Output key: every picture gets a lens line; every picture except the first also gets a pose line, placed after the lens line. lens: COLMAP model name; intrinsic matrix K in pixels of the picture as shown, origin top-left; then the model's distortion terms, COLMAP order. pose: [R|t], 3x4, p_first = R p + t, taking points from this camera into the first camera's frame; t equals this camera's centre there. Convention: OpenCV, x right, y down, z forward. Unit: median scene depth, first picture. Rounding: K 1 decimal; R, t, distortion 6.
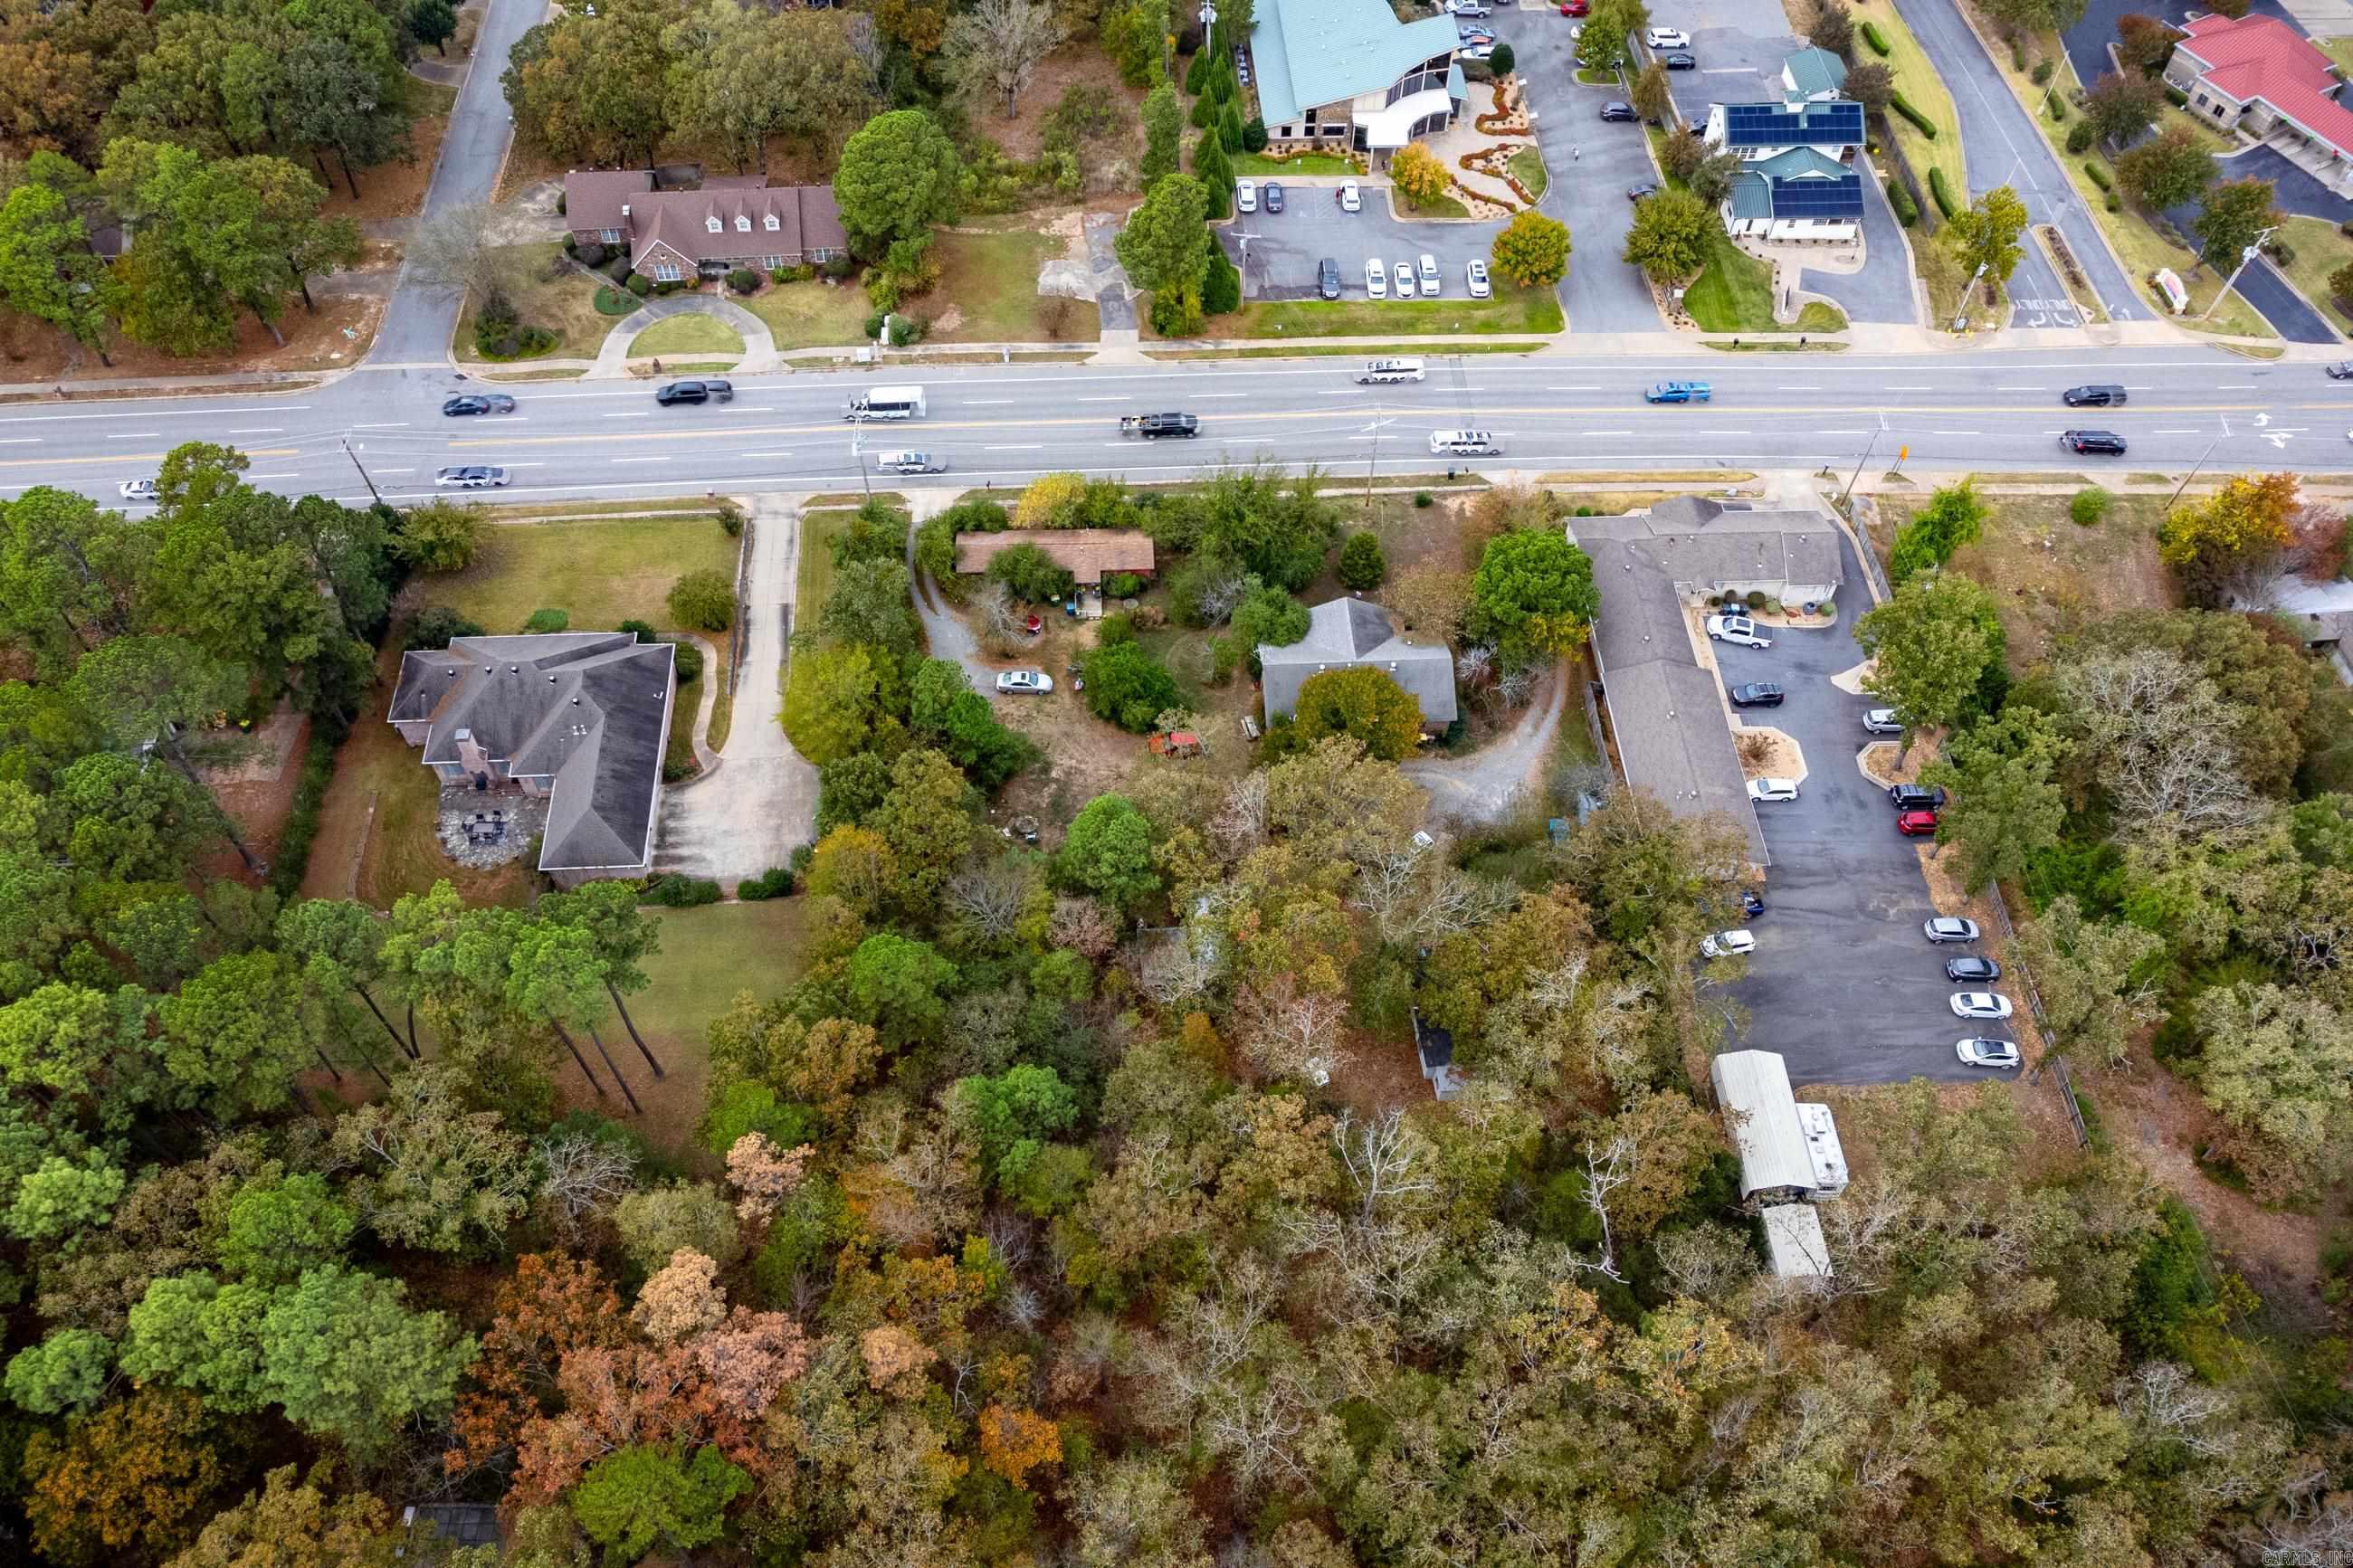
lens RADIAL K [[1750.7, 0, 1181.4], [0, 1750.7, 900.3], [0, 0, 1]] dist [0.049440, -0.097518]
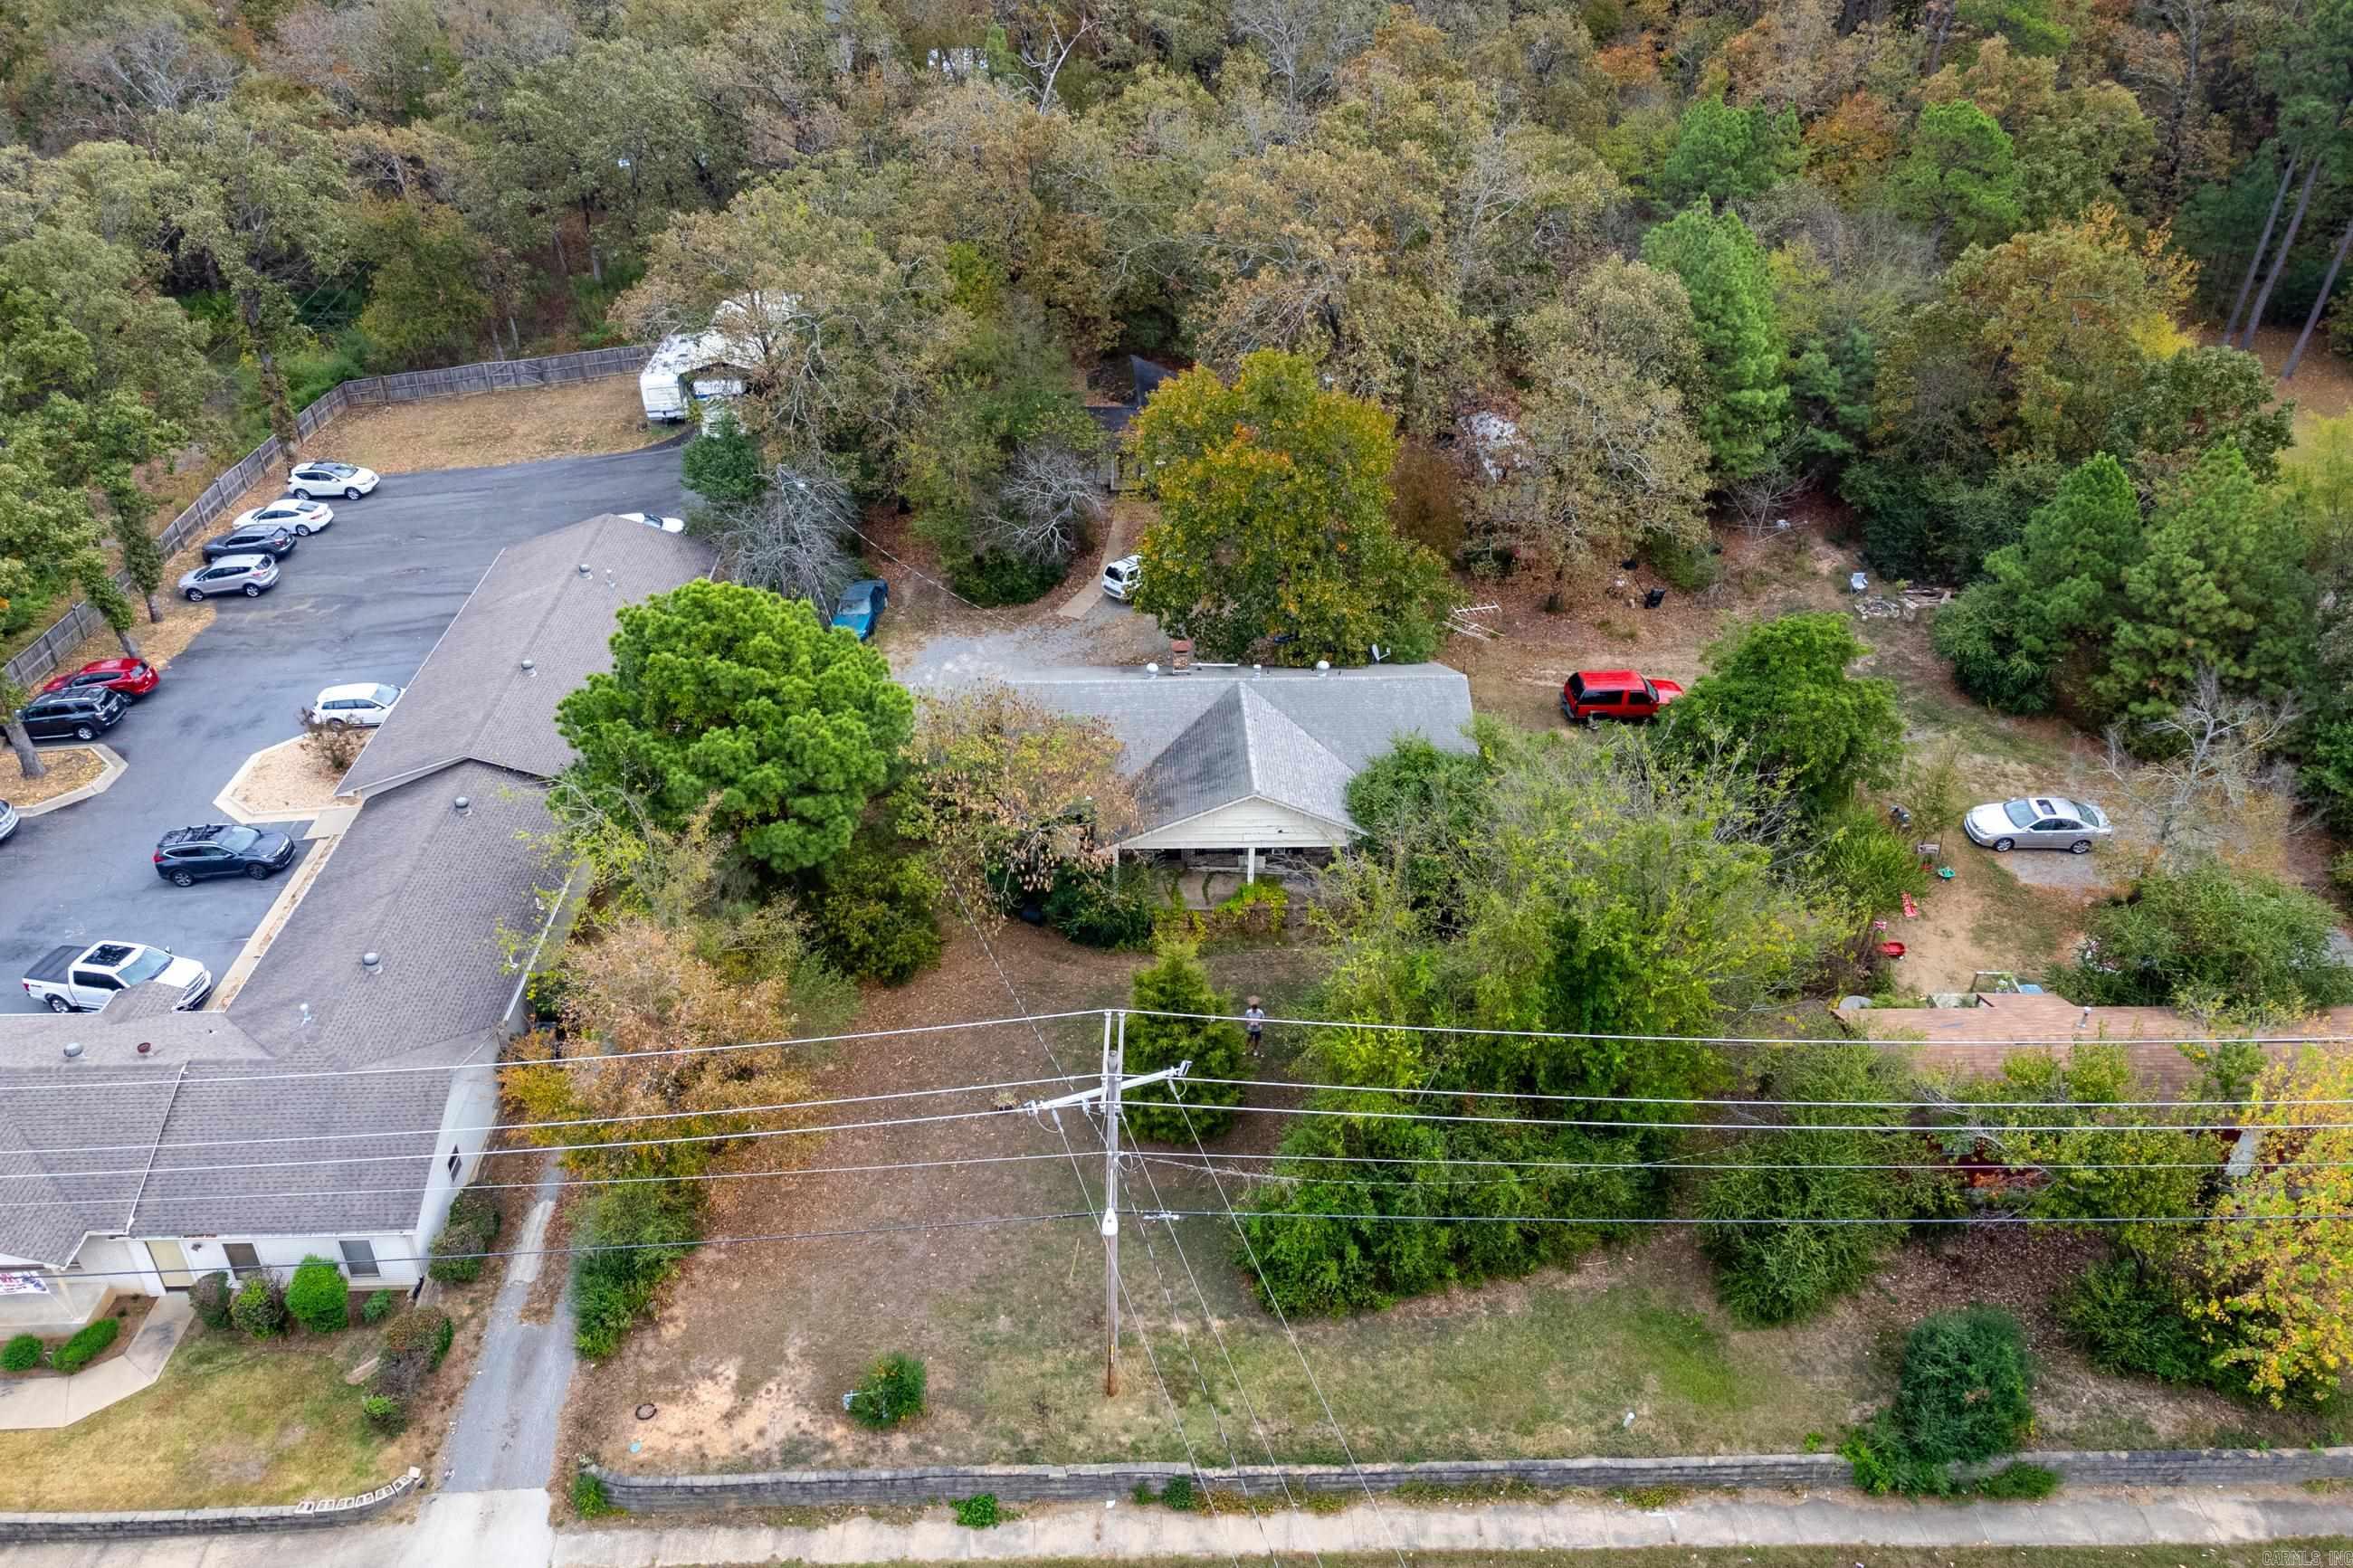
lens RADIAL K [[1739.9, 0, 1179.8], [0, 1739.9, 793.9], [0, 0, 1]] dist [-0.021791, 0.060297]
pose [[-0.999039, -0.043522, 0.005218, 0.107469], [0.004807, 0.009539, 0.999943, -0.526800], [-0.043569, 0.999007, -0.009320, 0.998438]]
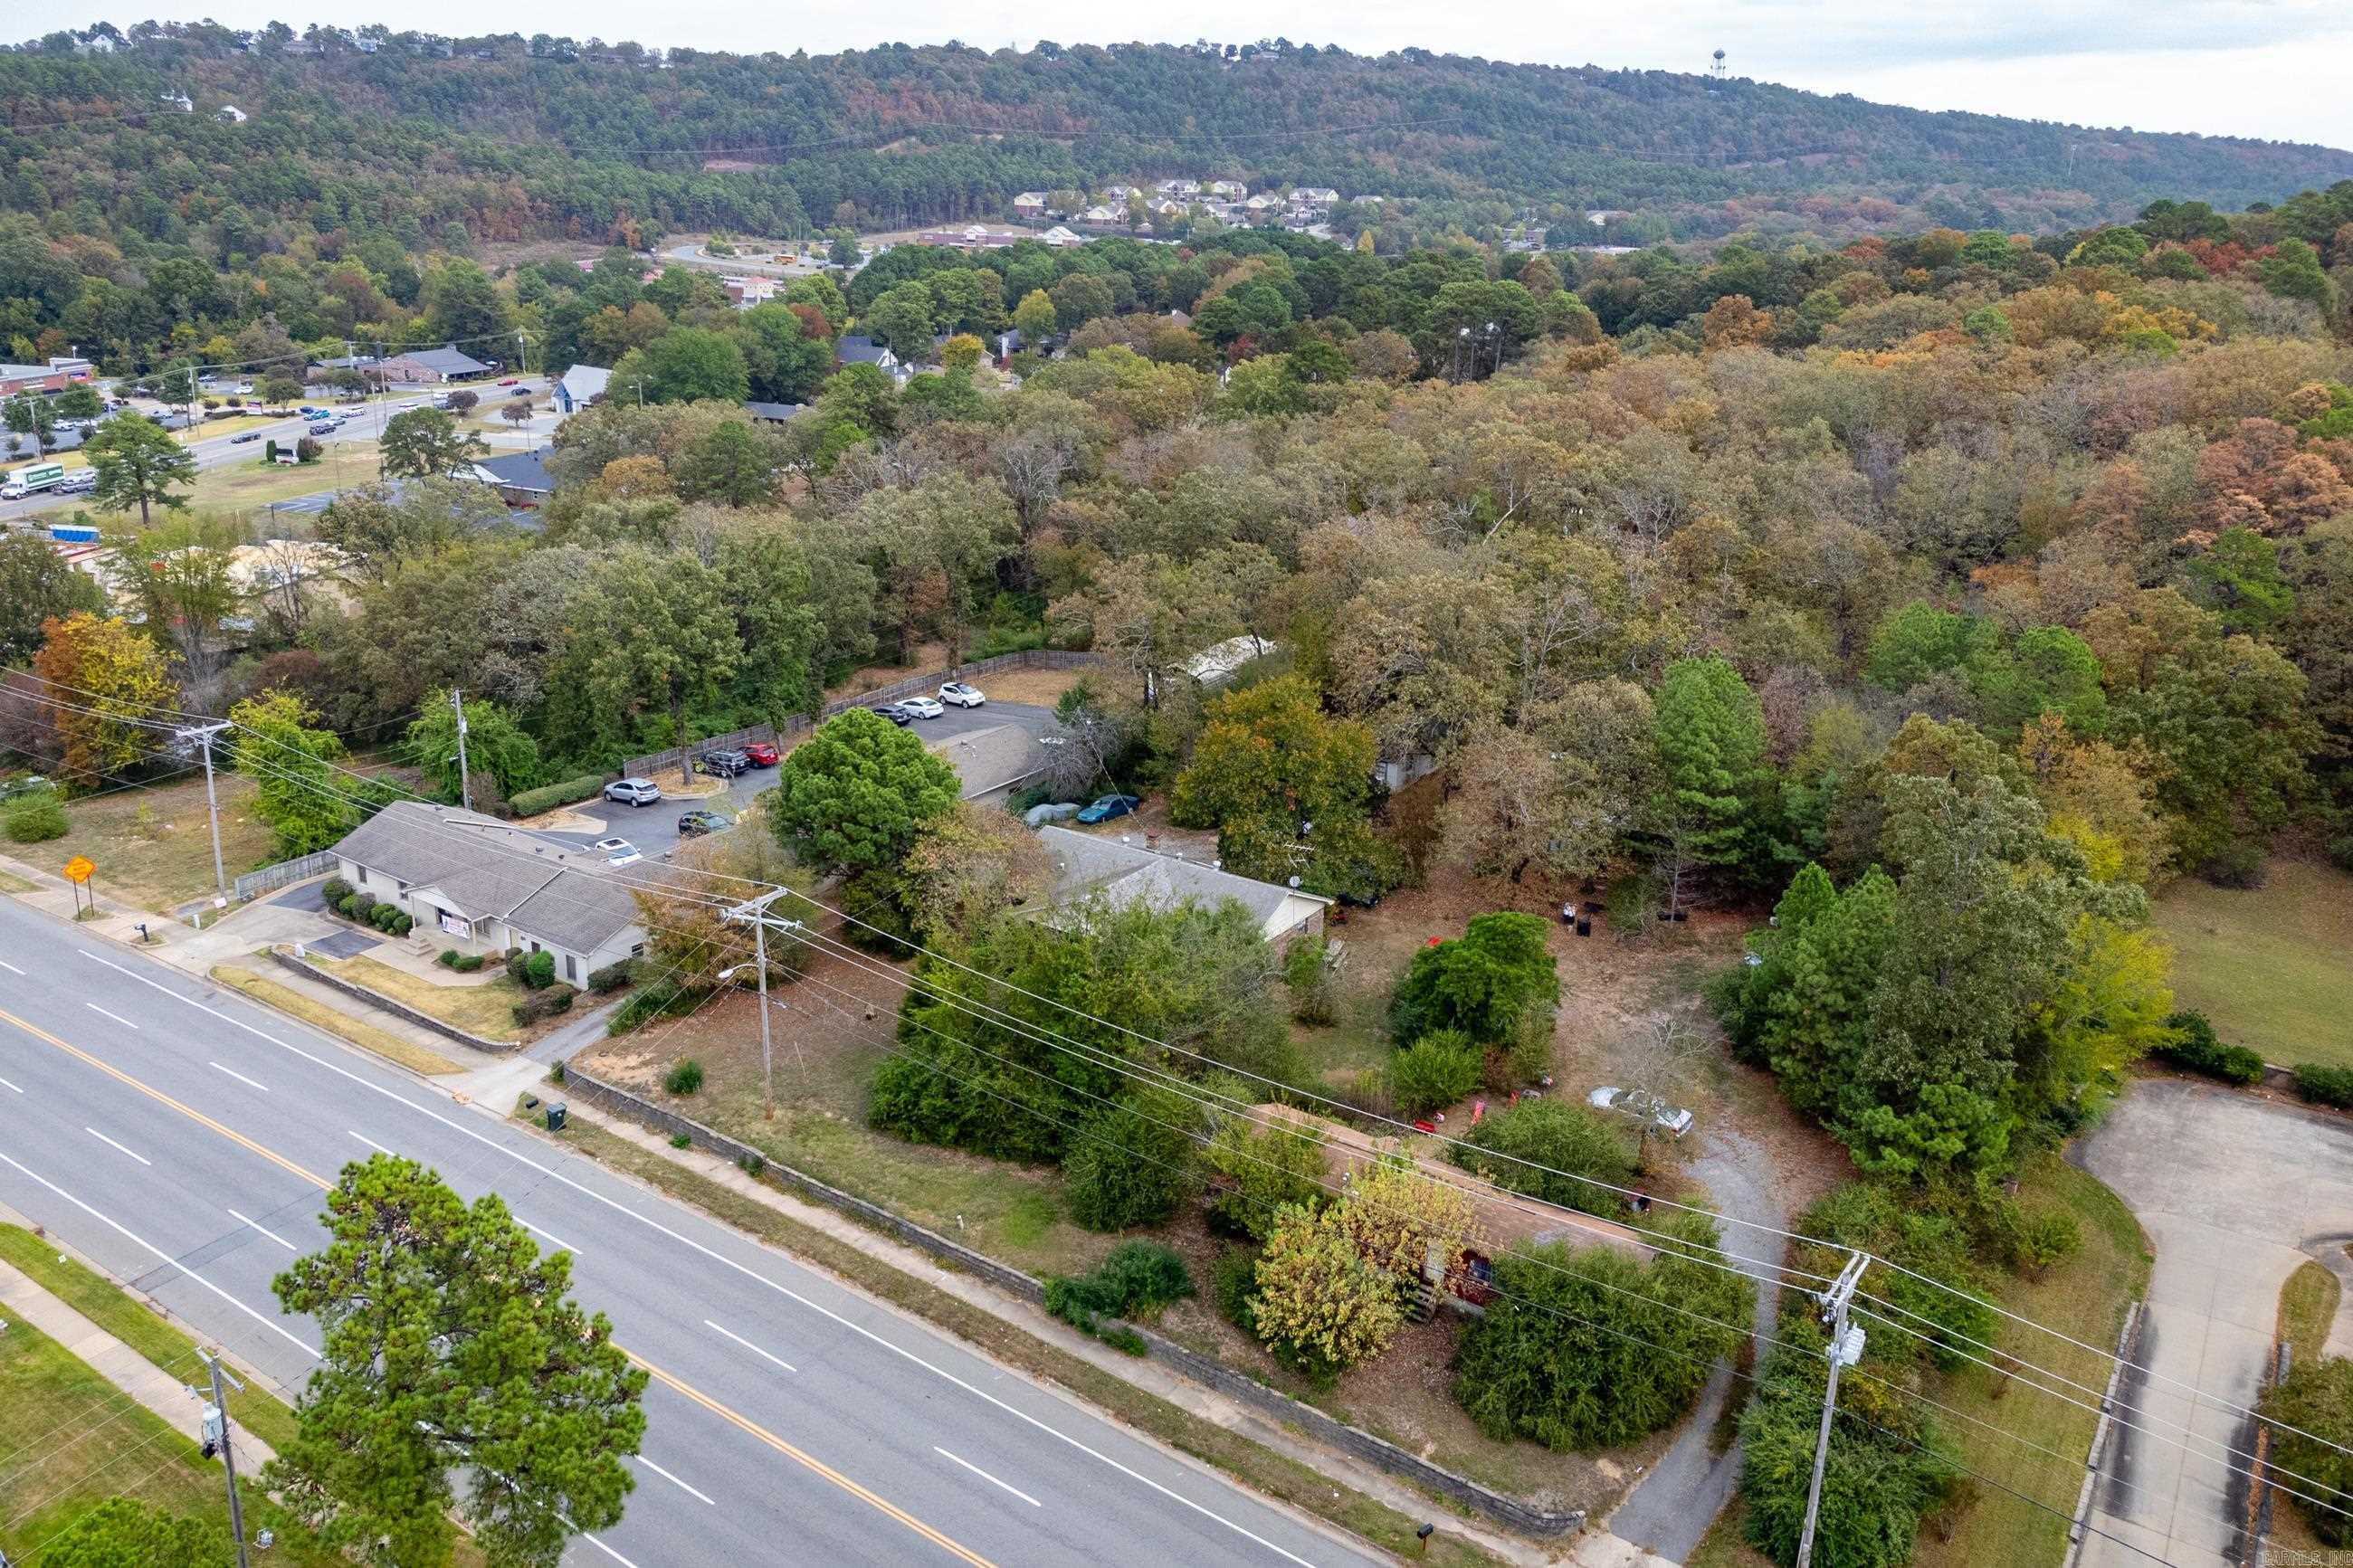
lens RADIAL K [[1753.3, 0, 1176.5], [0, 1753.3, 784.0], [0, 0, 1]] dist [-0.000061, 0.030852]
pose [[-0.785808, -0.241692, 0.569290, -0.255002], [0.492129, 0.313150, 0.812248, -0.643395], [-0.374587, 0.918435, -0.127133, 1.021553]]
